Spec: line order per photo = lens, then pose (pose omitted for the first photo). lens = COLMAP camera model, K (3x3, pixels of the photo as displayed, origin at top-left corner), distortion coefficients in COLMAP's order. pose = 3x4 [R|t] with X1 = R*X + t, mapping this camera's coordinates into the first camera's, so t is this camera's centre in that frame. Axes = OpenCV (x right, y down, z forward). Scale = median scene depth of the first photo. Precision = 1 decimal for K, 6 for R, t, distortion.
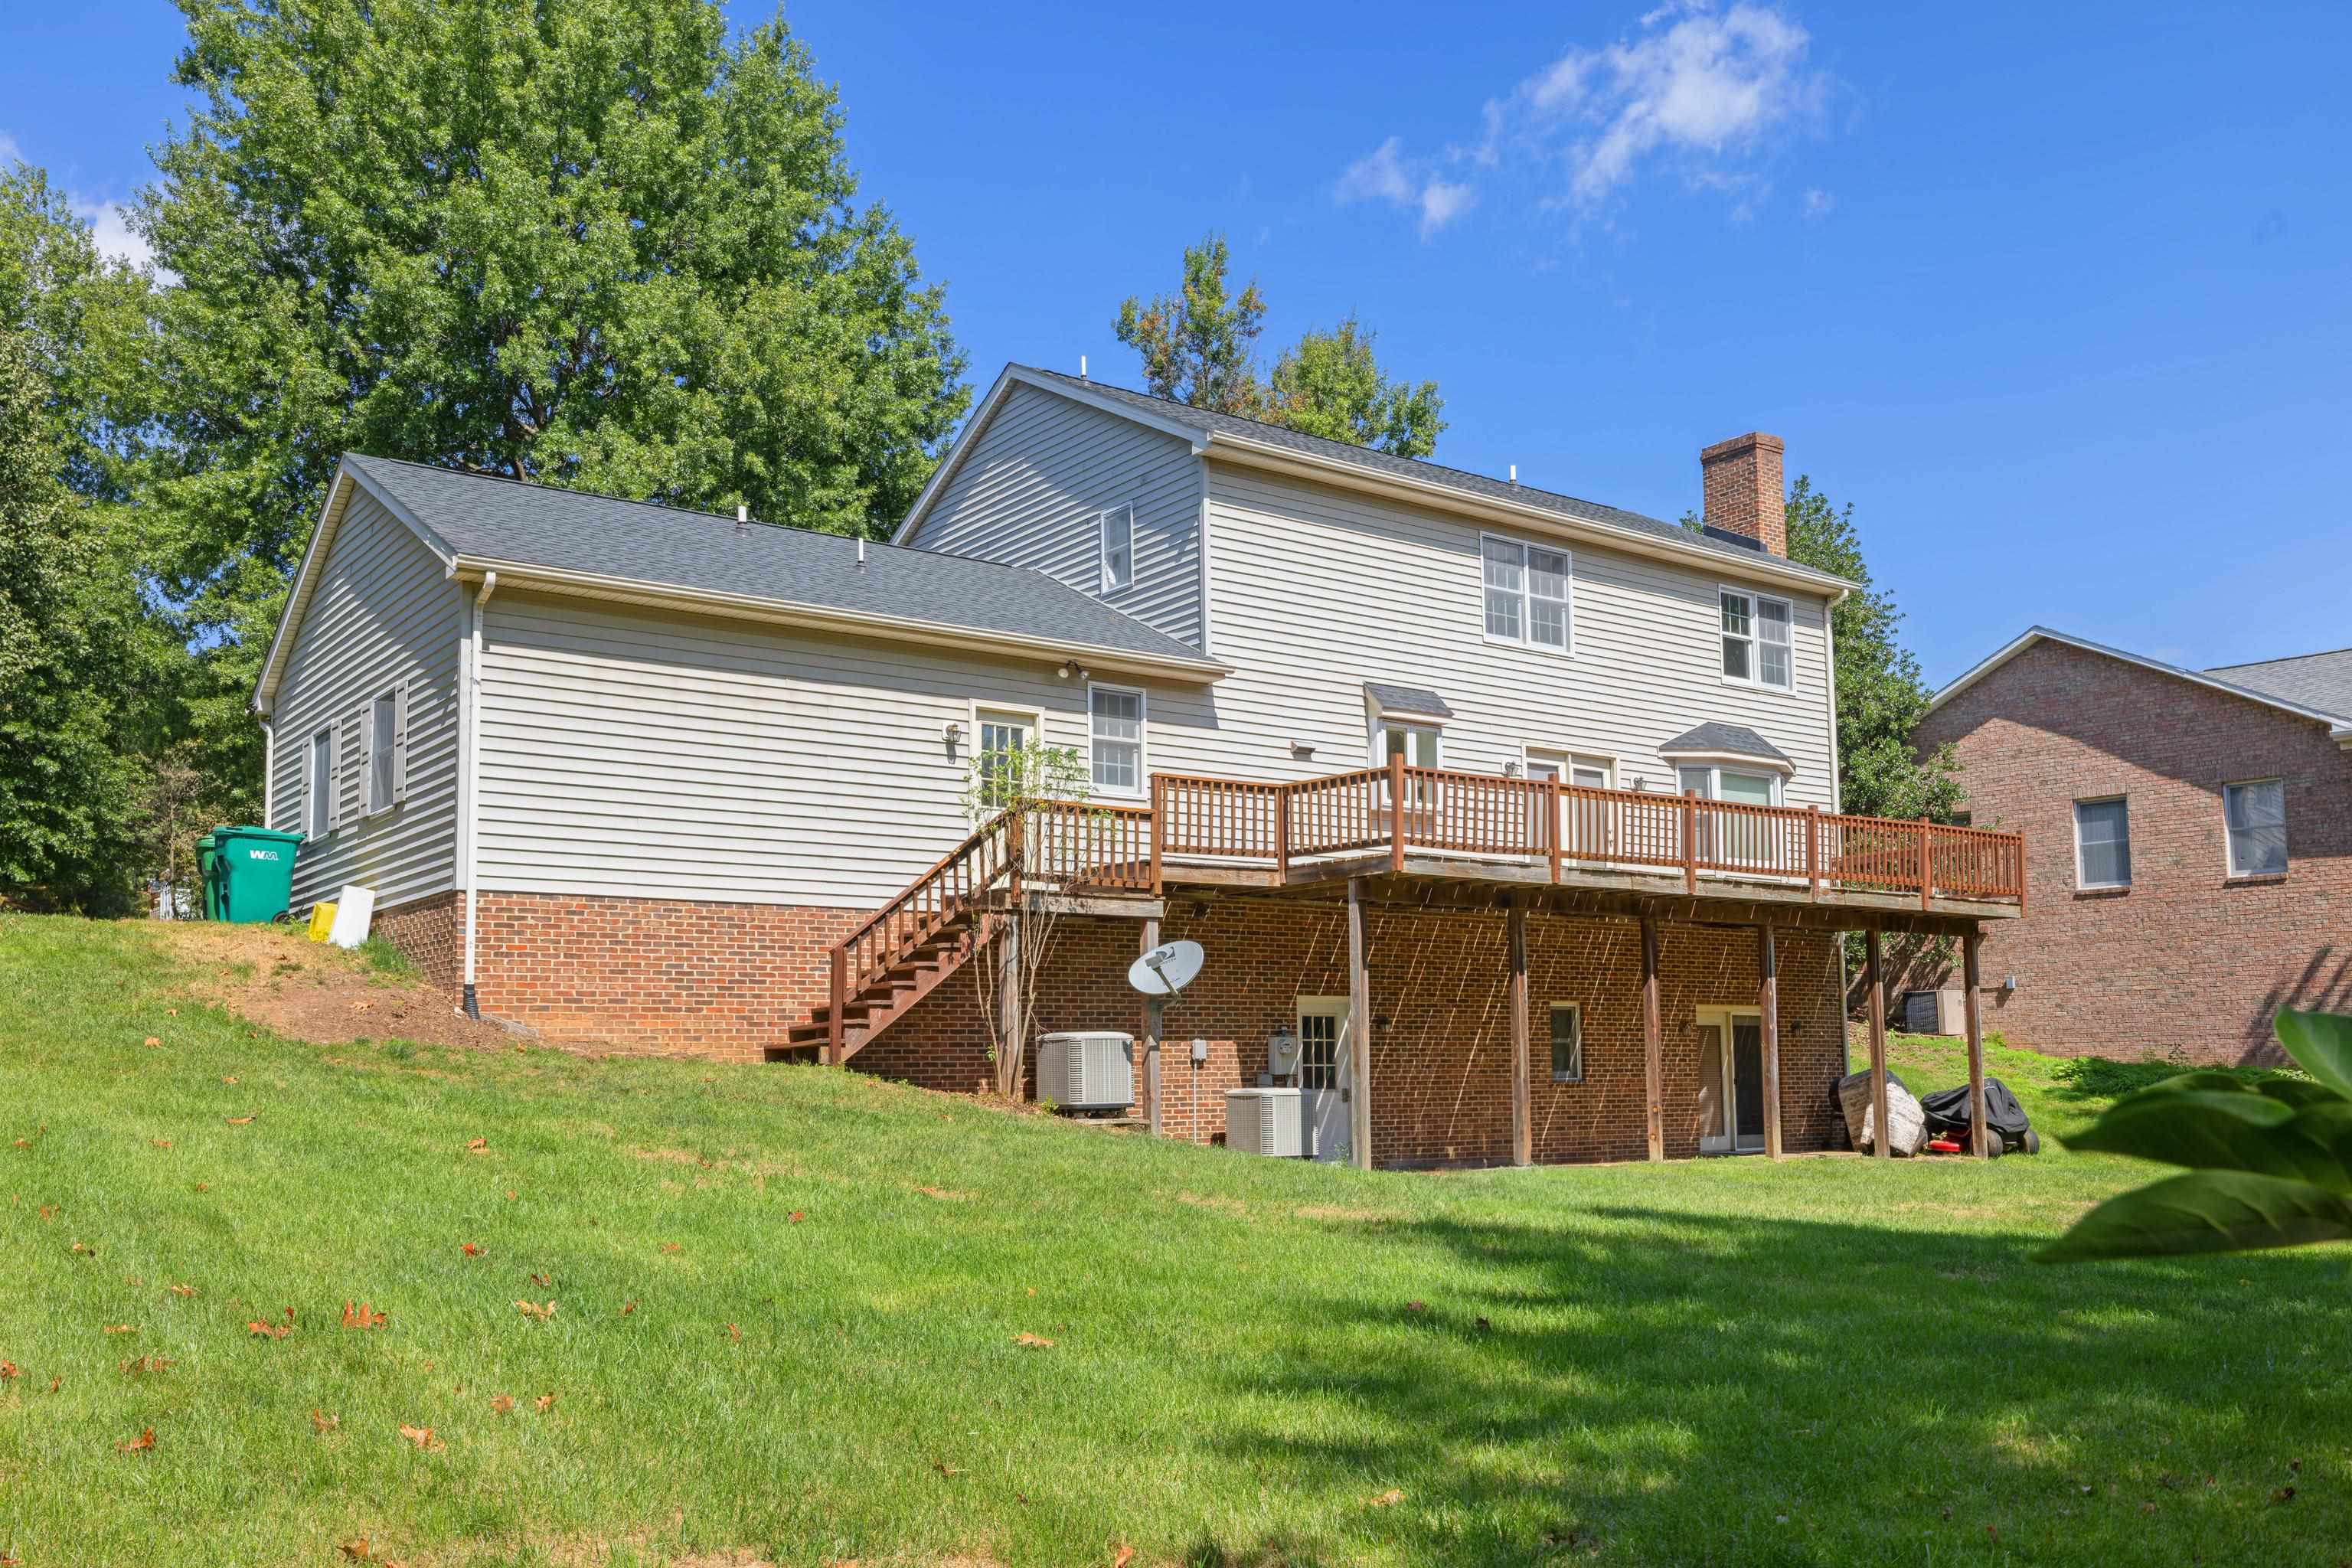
lens RADIAL K [[1950.0, 0, 1181.8], [0, 1950.0, 961.7], [0, 0, 1]] dist [0.006126, 0.002010]
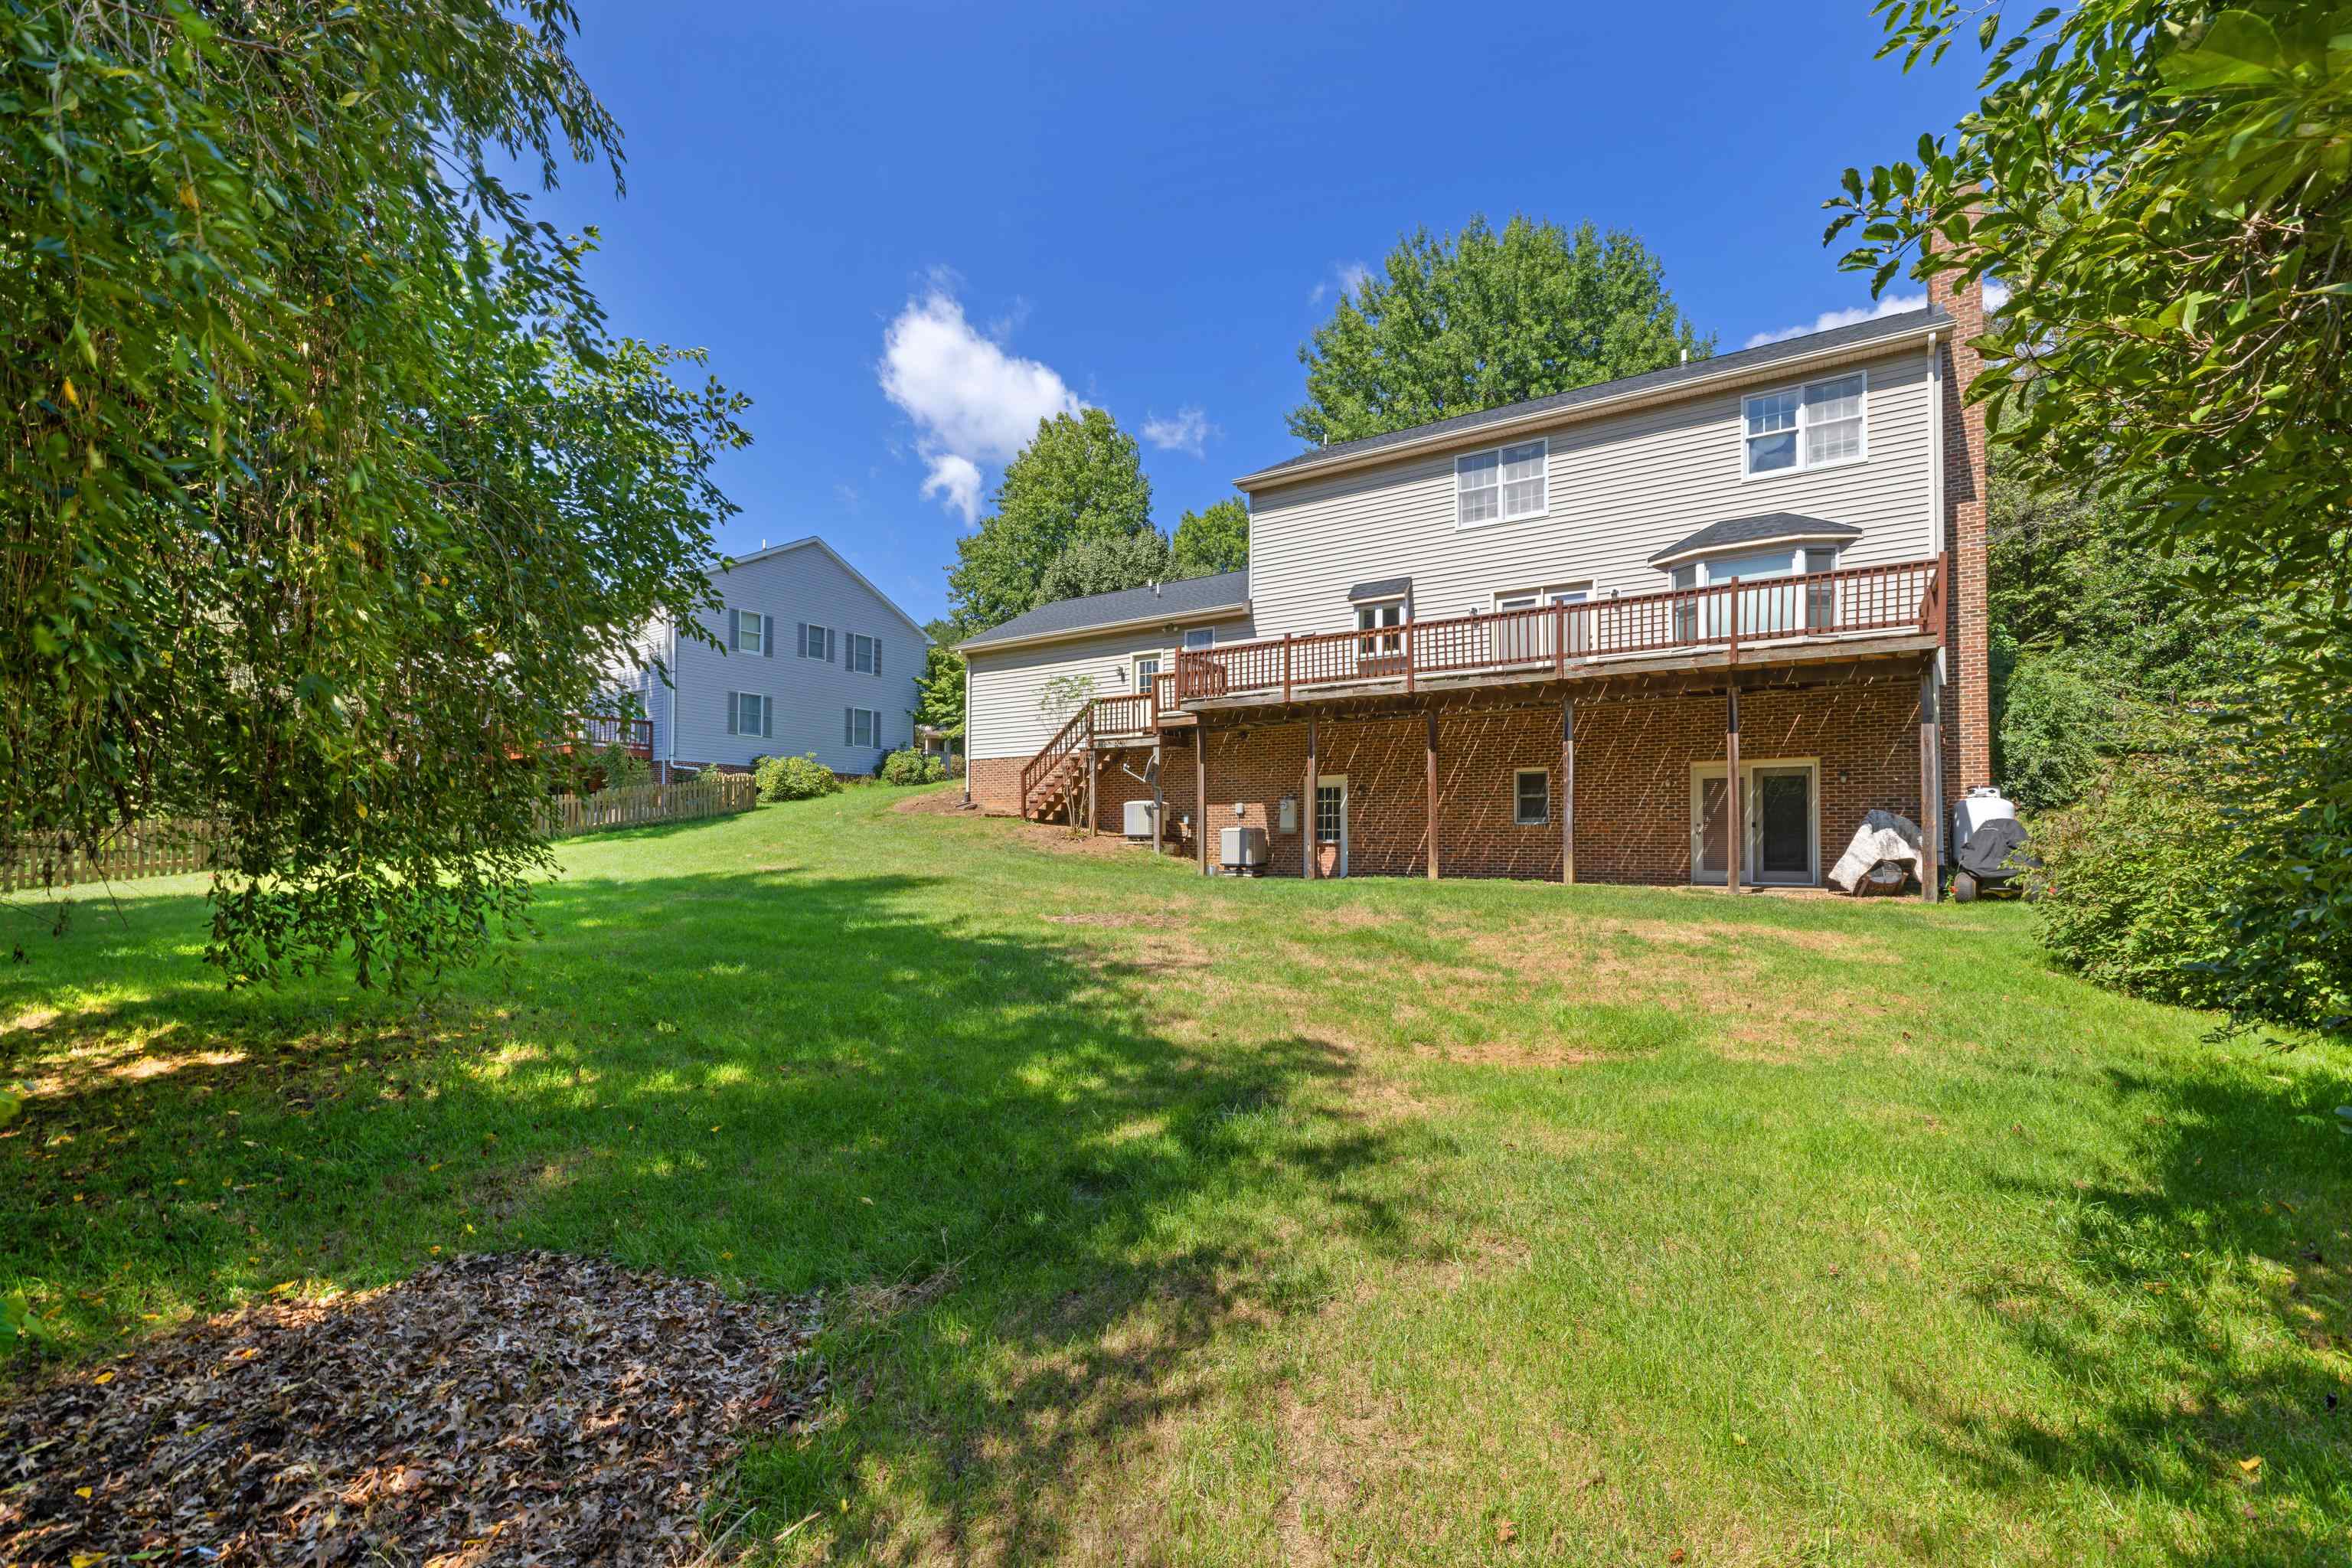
lens RADIAL K [[1005.4, 0, 1179.0], [0, 1005.4, 840.1], [0, 0, 1]] dist [-0.000174, 0.000161]
pose [[0.354235, 0.006788, -0.935132, 0.743106], [0.050099, 0.998400, 0.026225, 0.038292], [0.933814, -0.056139, 0.353328, 0.479572]]
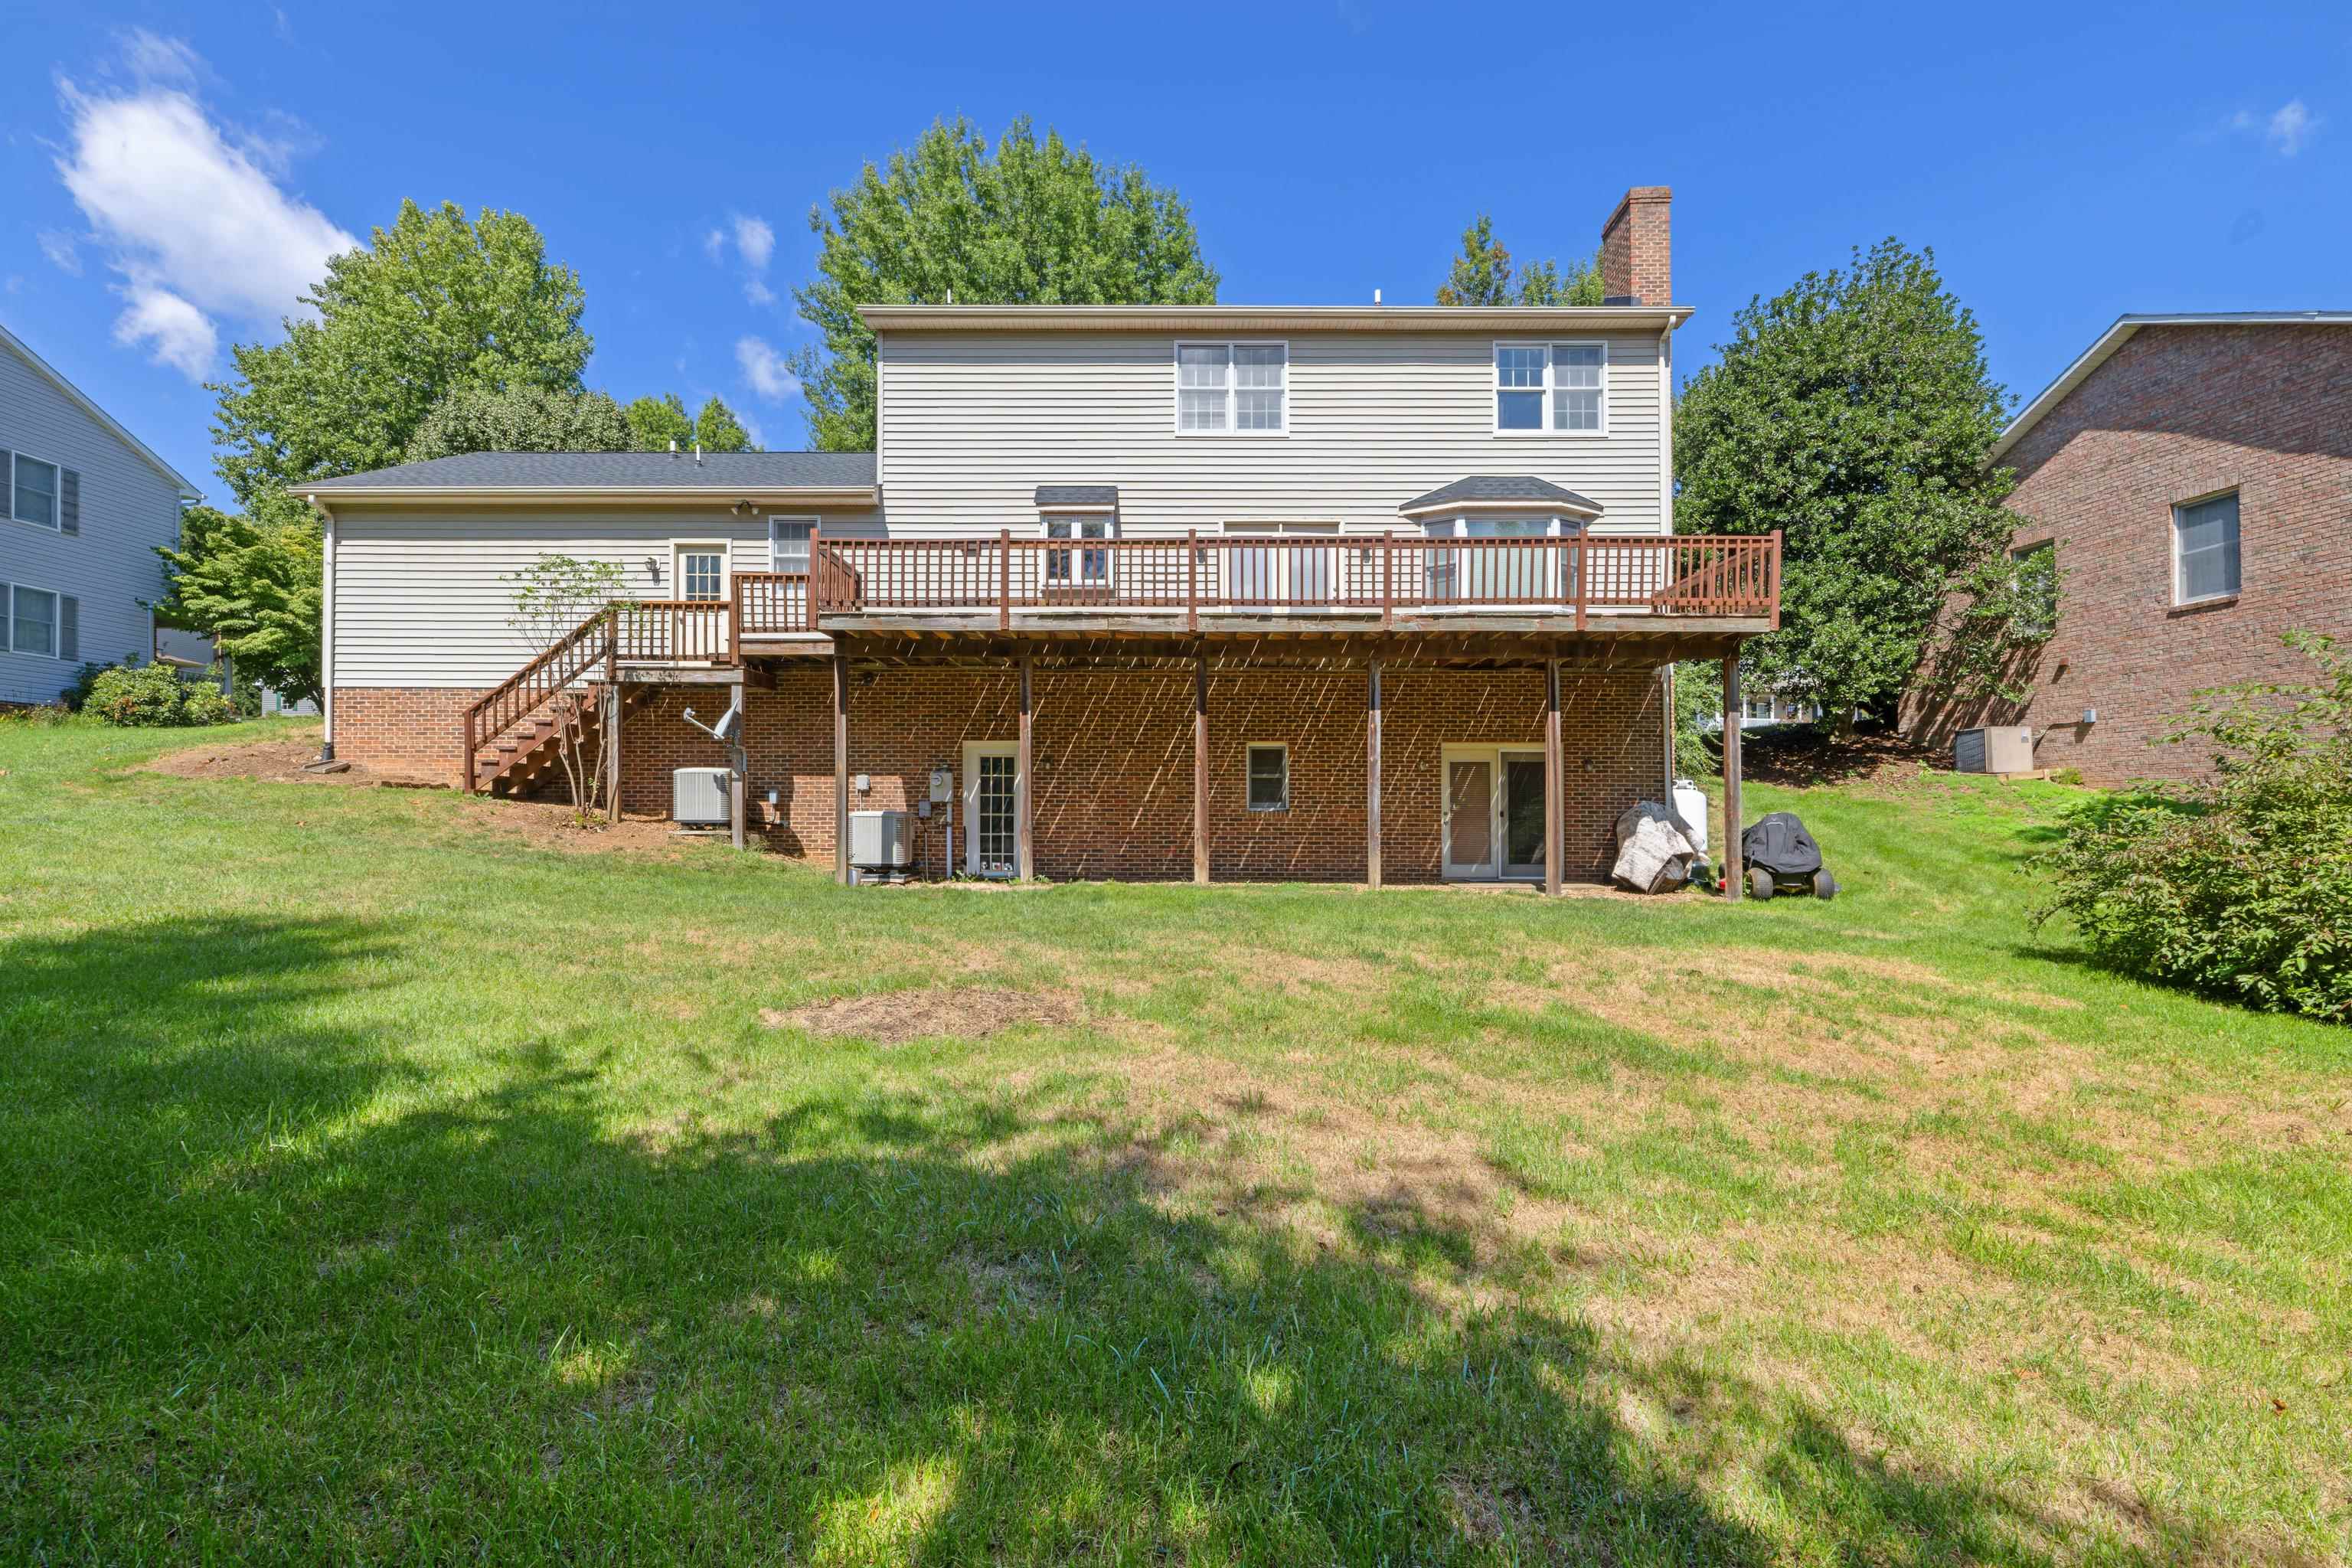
lens RADIAL K [[1001.3, 0, 1169.9], [0, 1001.3, 819.6], [0, 0, 1]] dist [0.003062, 0.000414]
pose [[0.800968, 0.014676, -0.598527, 0.479103], [0.024020, 0.998107, 0.056618, 0.029739], [0.598225, -0.059726, 0.799099, 0.465391]]
